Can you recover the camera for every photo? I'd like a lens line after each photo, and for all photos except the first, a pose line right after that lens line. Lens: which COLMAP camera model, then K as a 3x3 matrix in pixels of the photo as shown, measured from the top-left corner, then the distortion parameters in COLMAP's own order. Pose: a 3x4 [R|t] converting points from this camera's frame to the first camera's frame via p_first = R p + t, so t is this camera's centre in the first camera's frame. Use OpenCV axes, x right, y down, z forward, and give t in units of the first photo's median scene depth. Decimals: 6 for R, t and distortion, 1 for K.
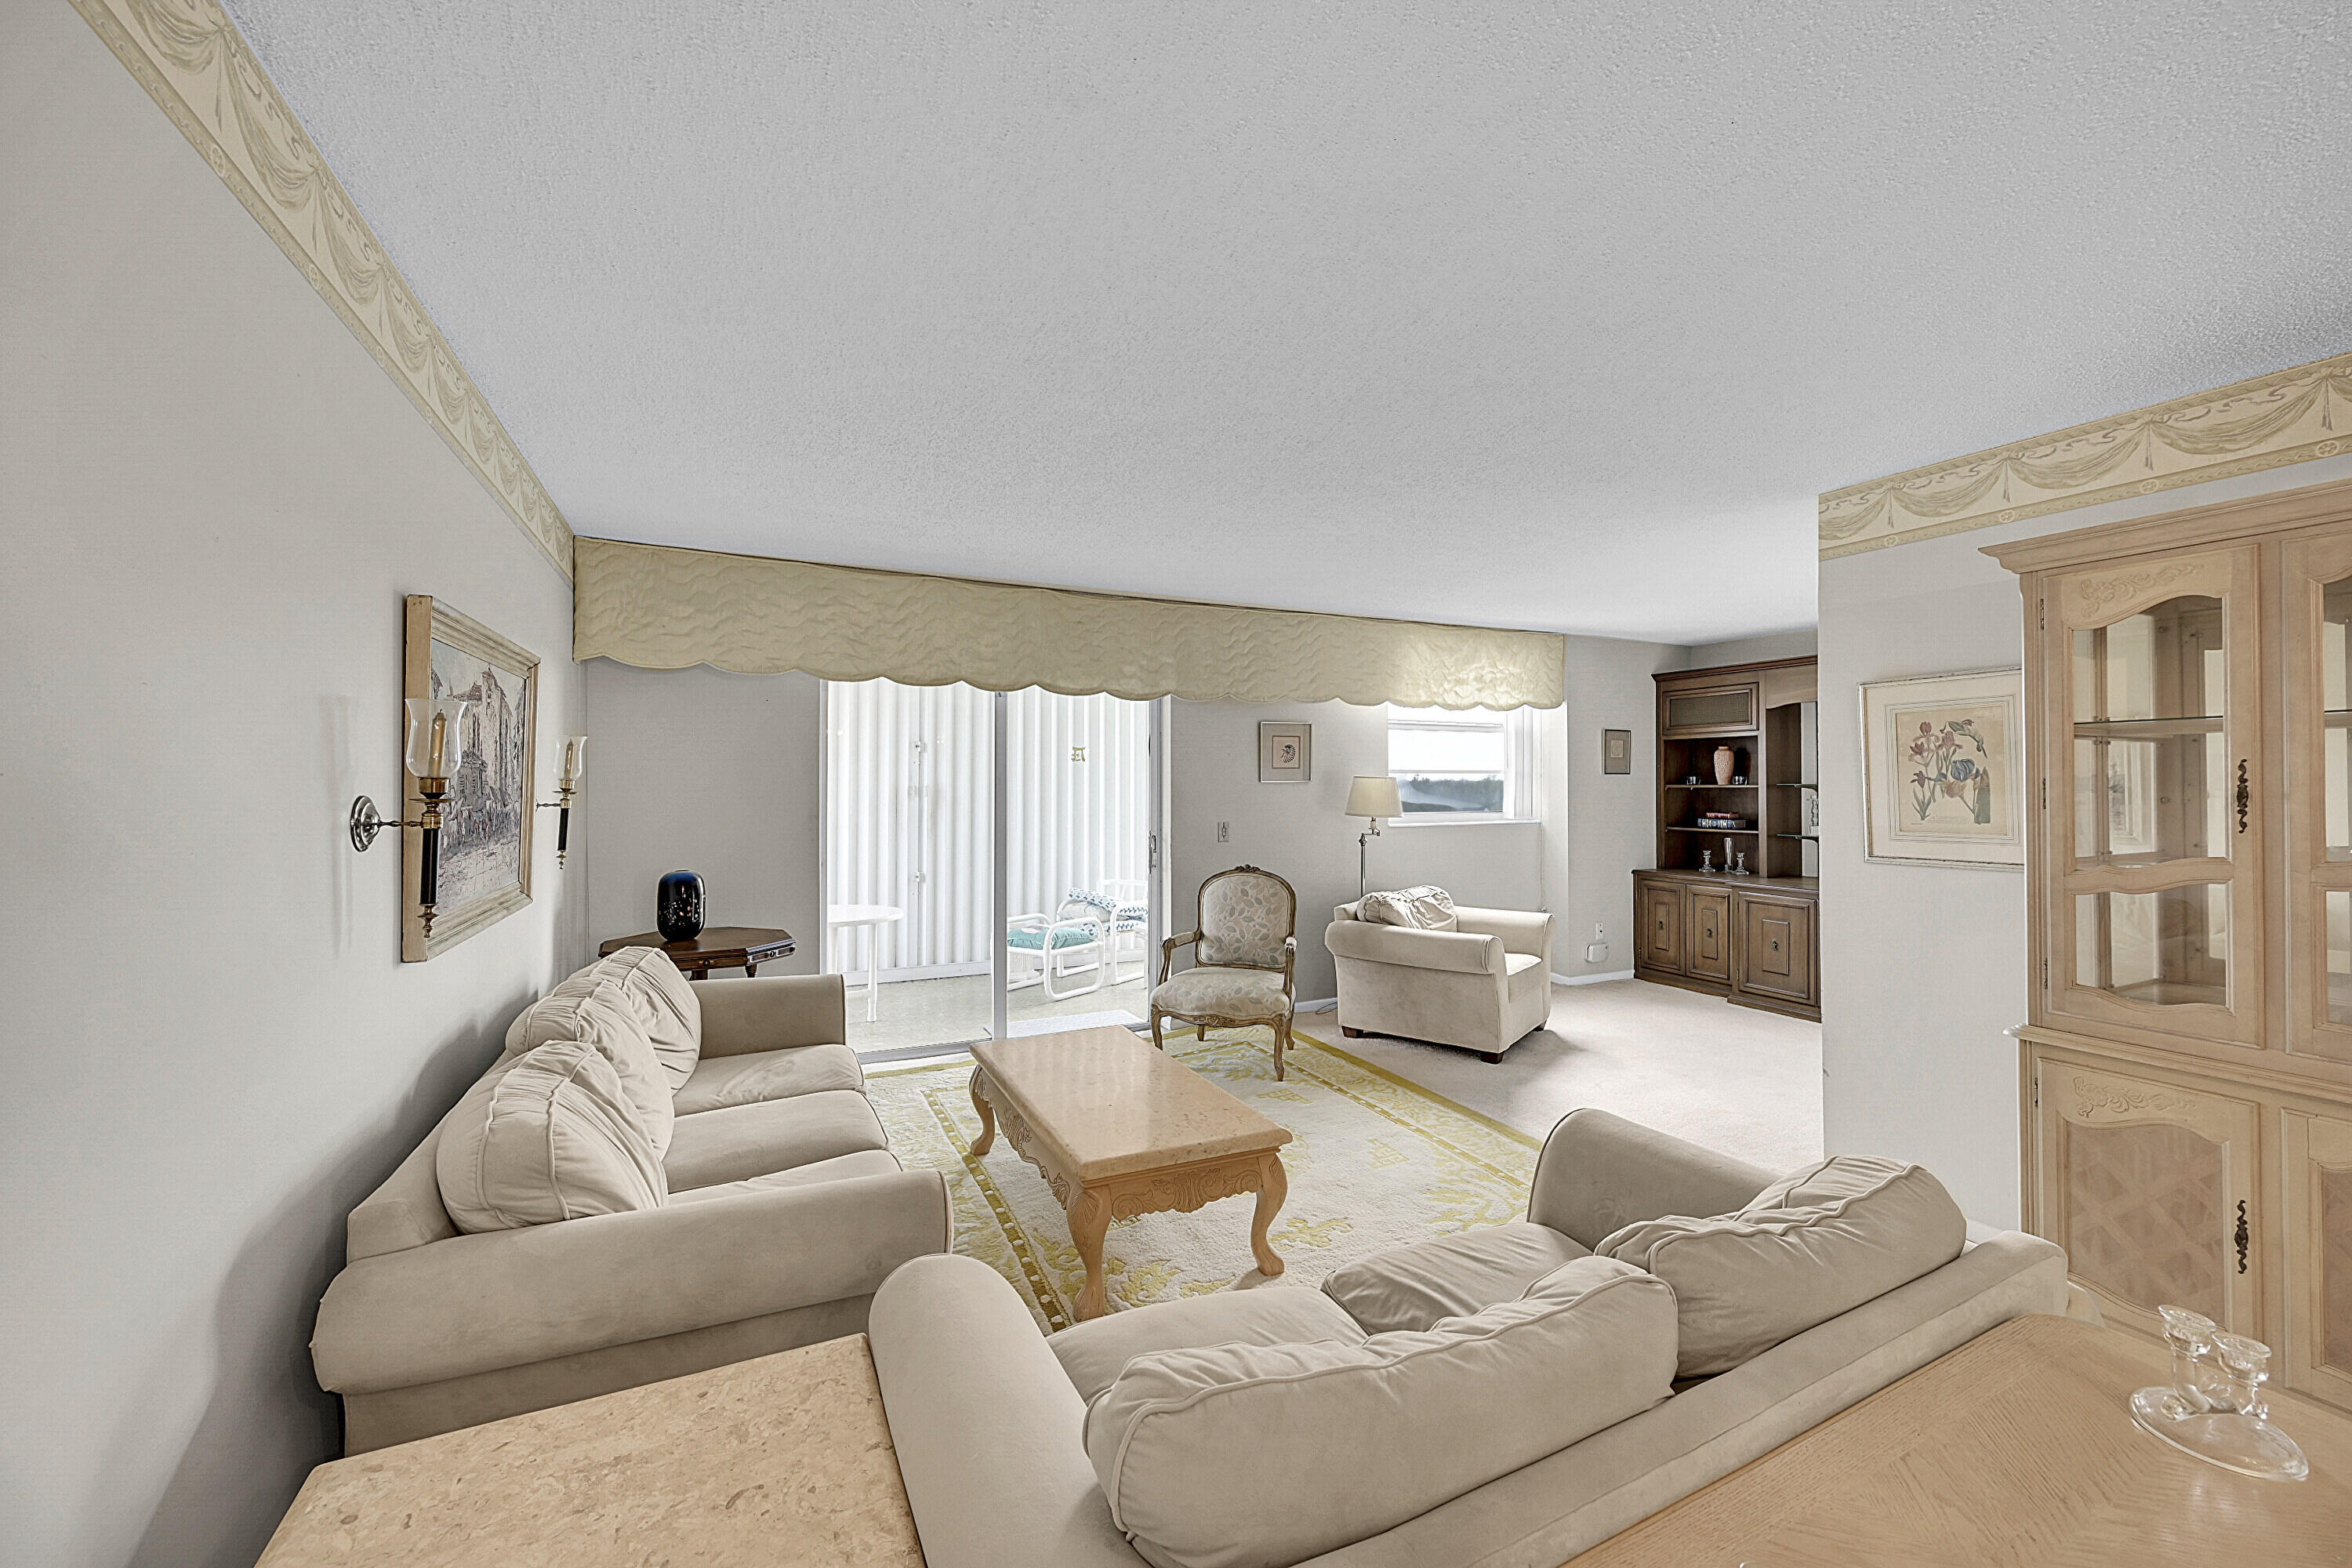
lens RADIAL K [[925.5, 0, 1182.7], [0, 925.5, 779.7], [0, 0, 1]] dist [0.000274, 0.000777]
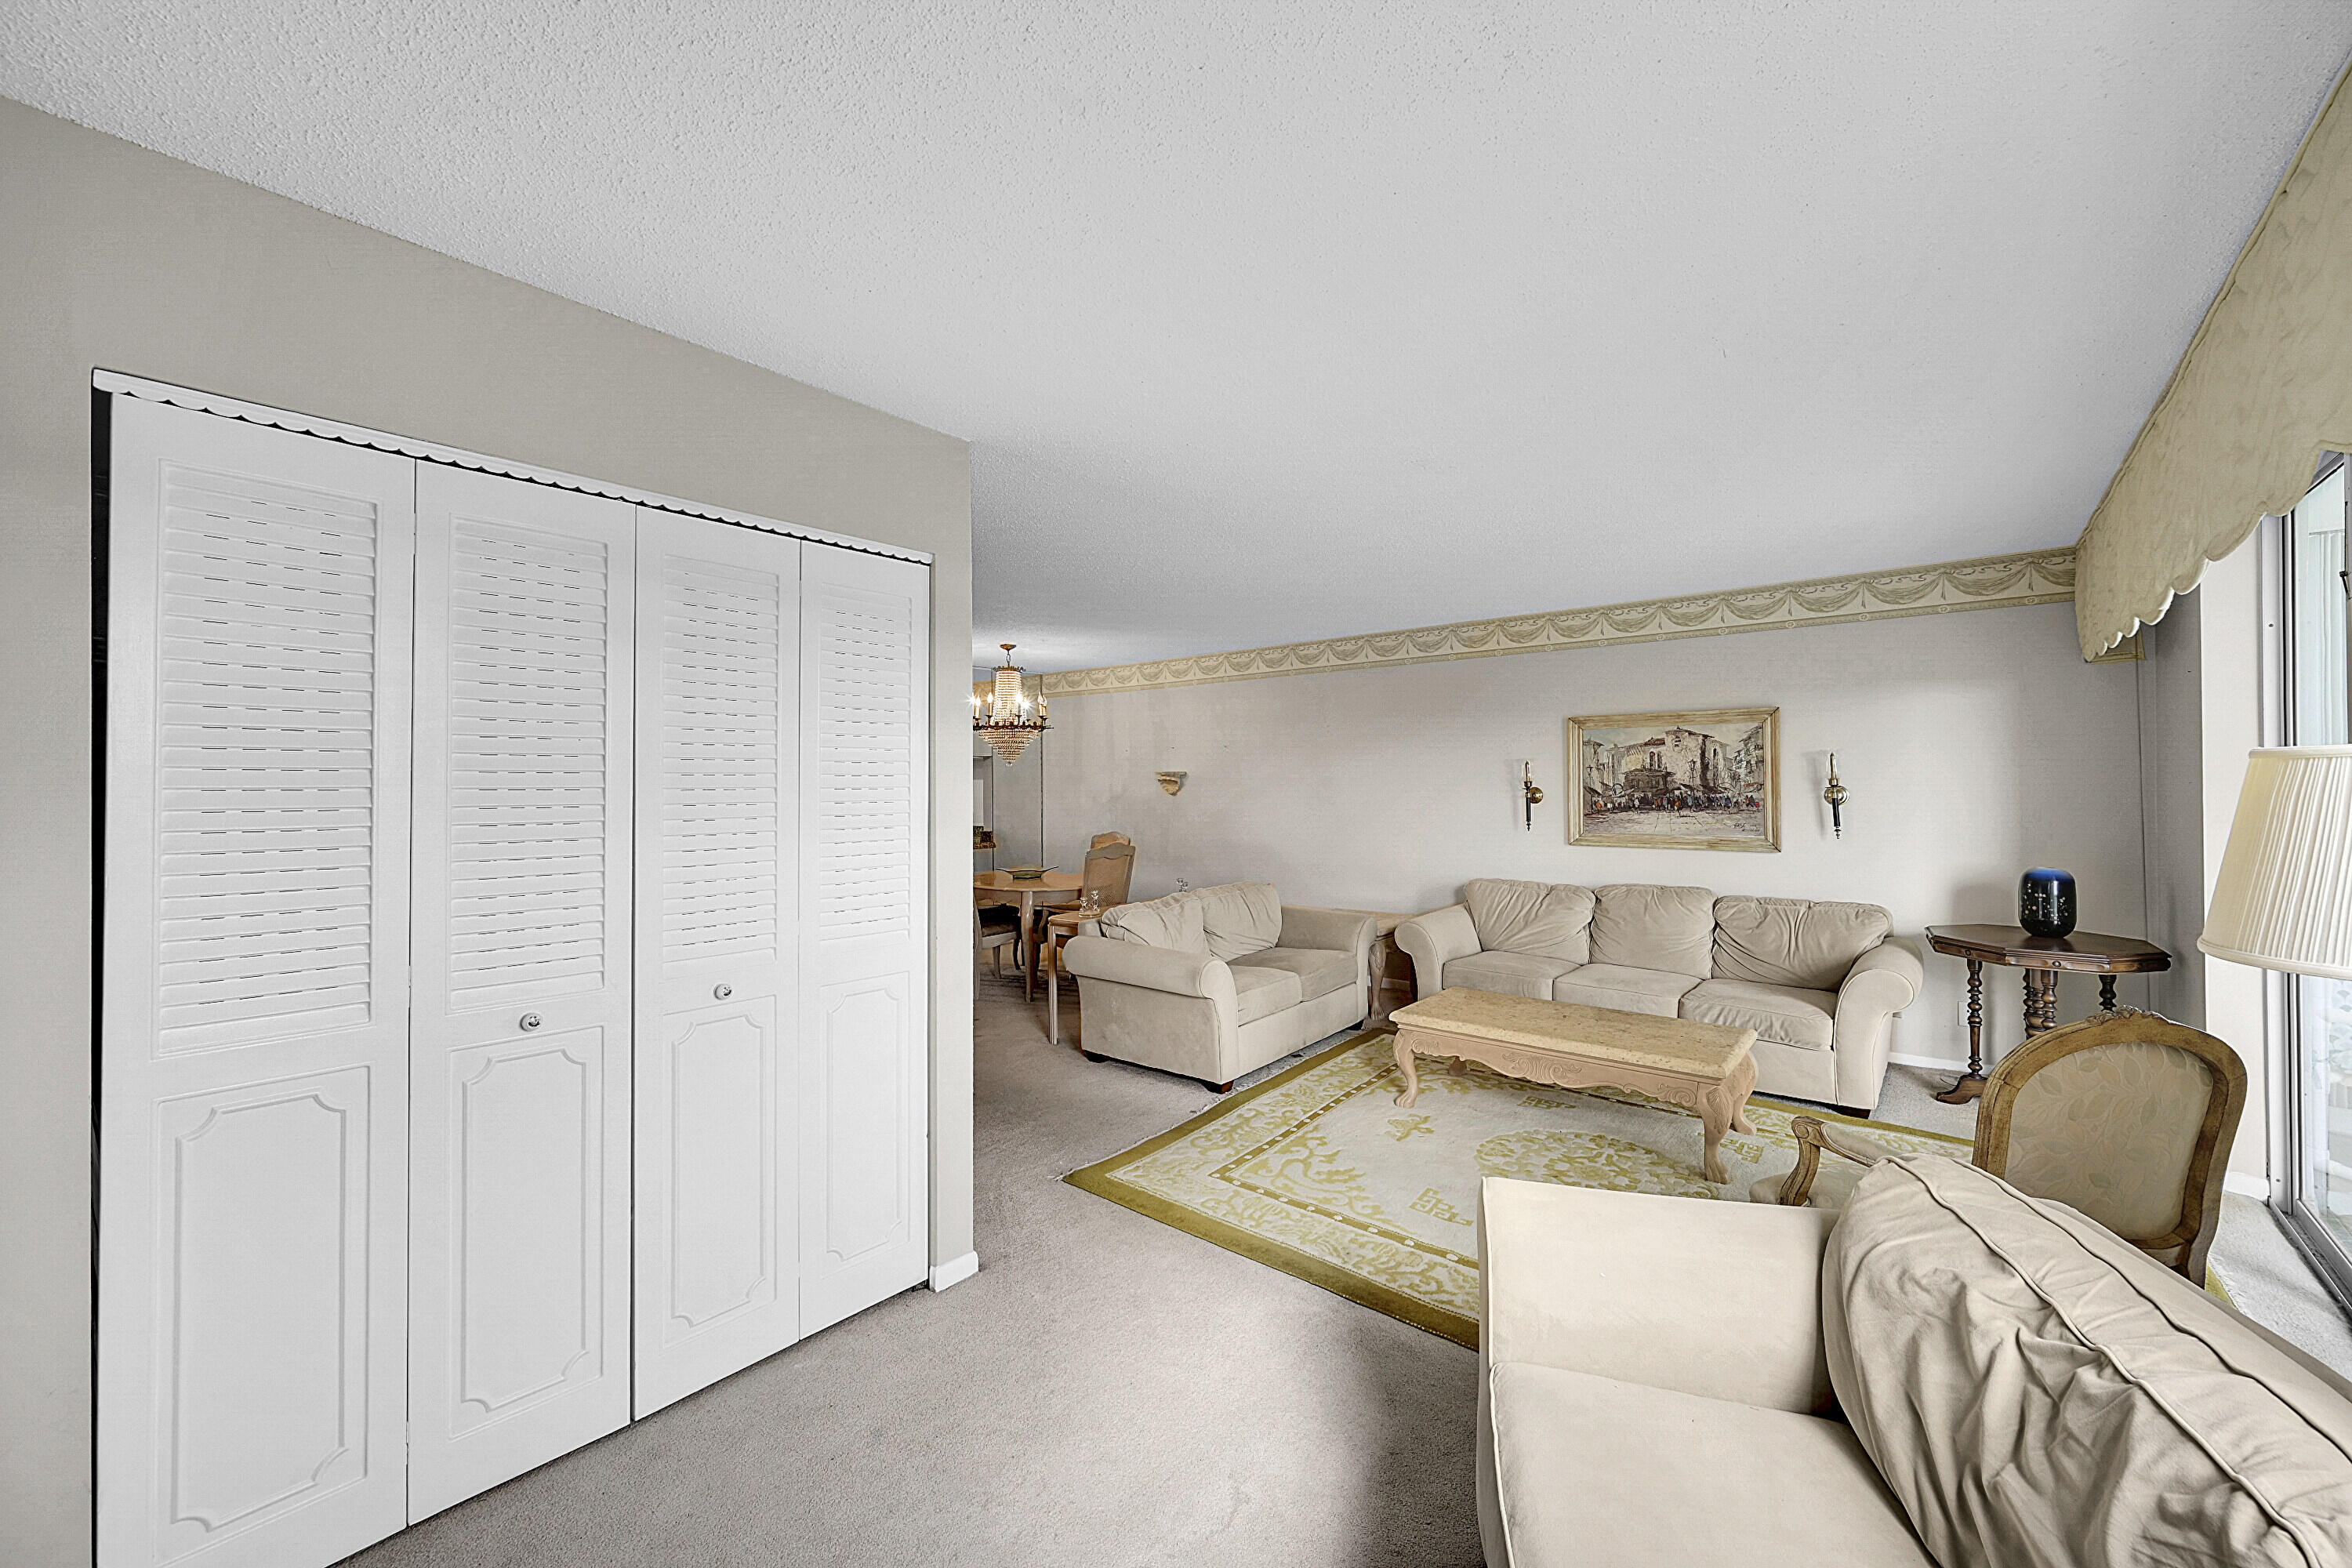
lens RADIAL K [[925.5, 0, 1176.5], [0, 925.5, 773.3], [0, 0, 1]] dist [0.000274, 0.000777]
pose [[-0.913519, 0.001592, -0.406793, 0.514865], [0.009173, 0.999819, -0.016686, 0.003535], [0.406692, -0.018974, -0.913368, 1.099175]]
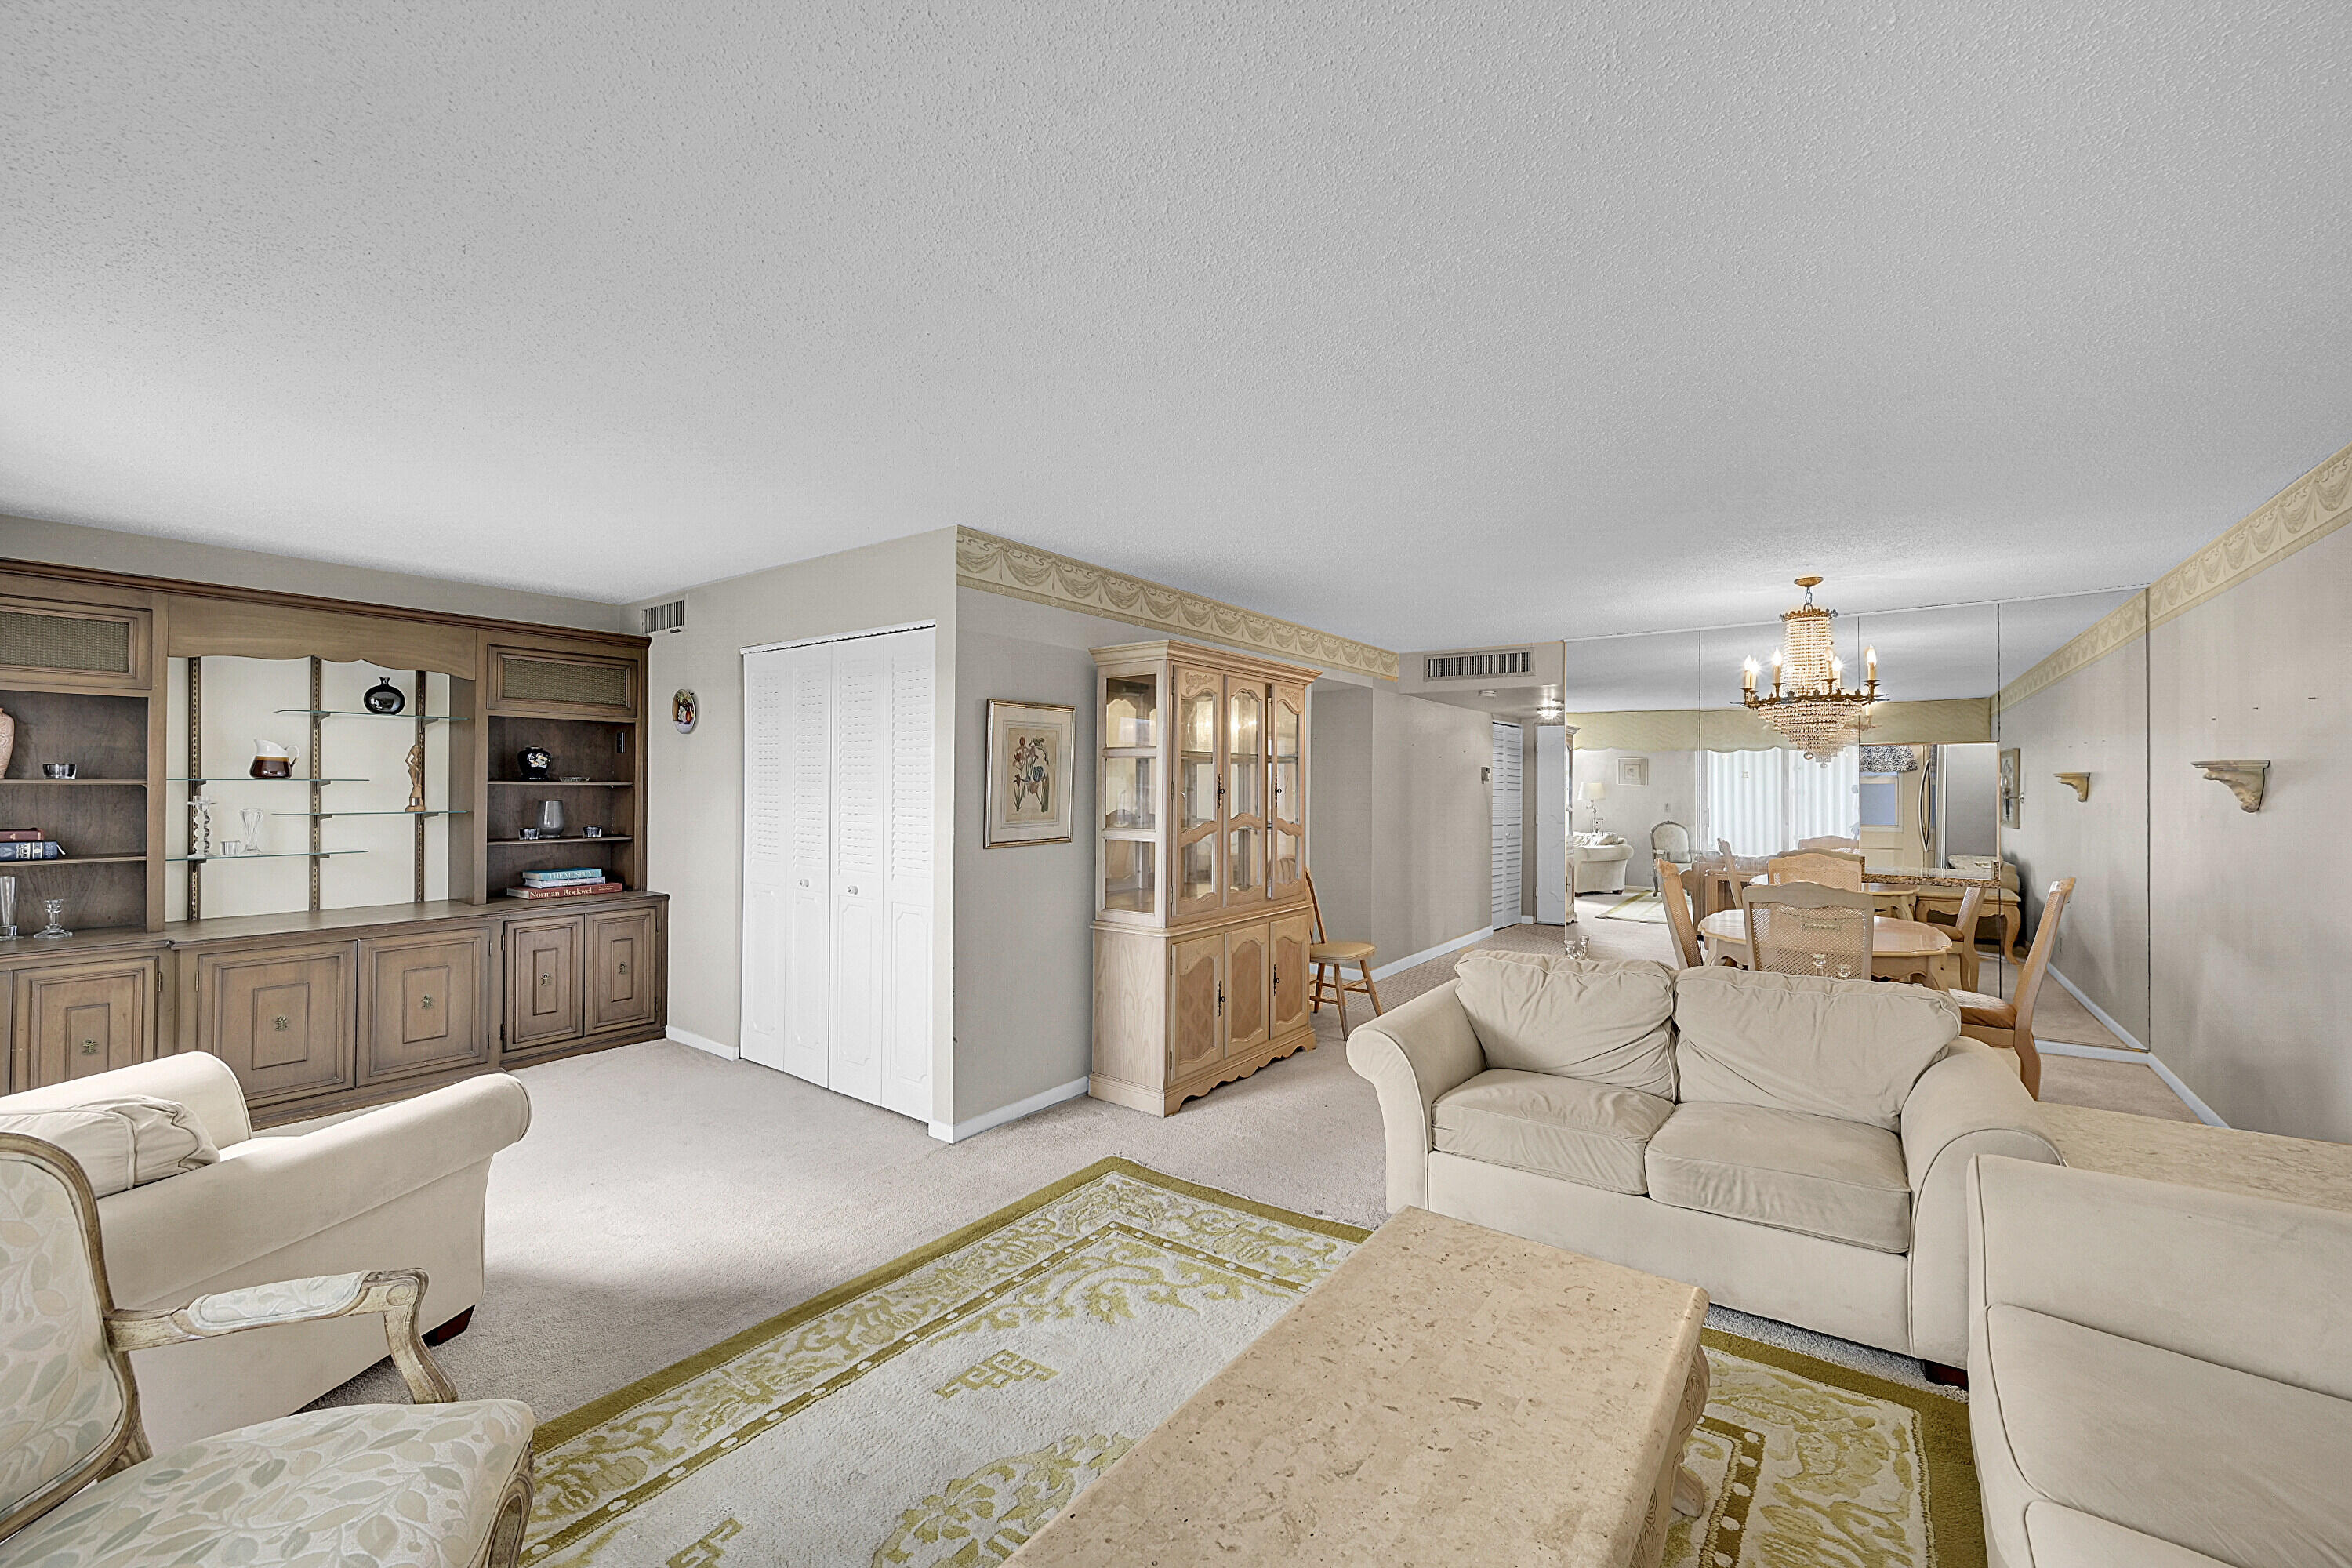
lens RADIAL K [[925.5, 0, 1195.0], [0, 925.5, 773.0], [0, 0, 1]] dist [0.000274, 0.000777]
pose [[-0.471282, 0.007104, 0.881954, -0.259922], [-0.011184, 0.999839, -0.014030, 0.002542], [-0.881912, -0.016475, -0.471127, 0.761769]]
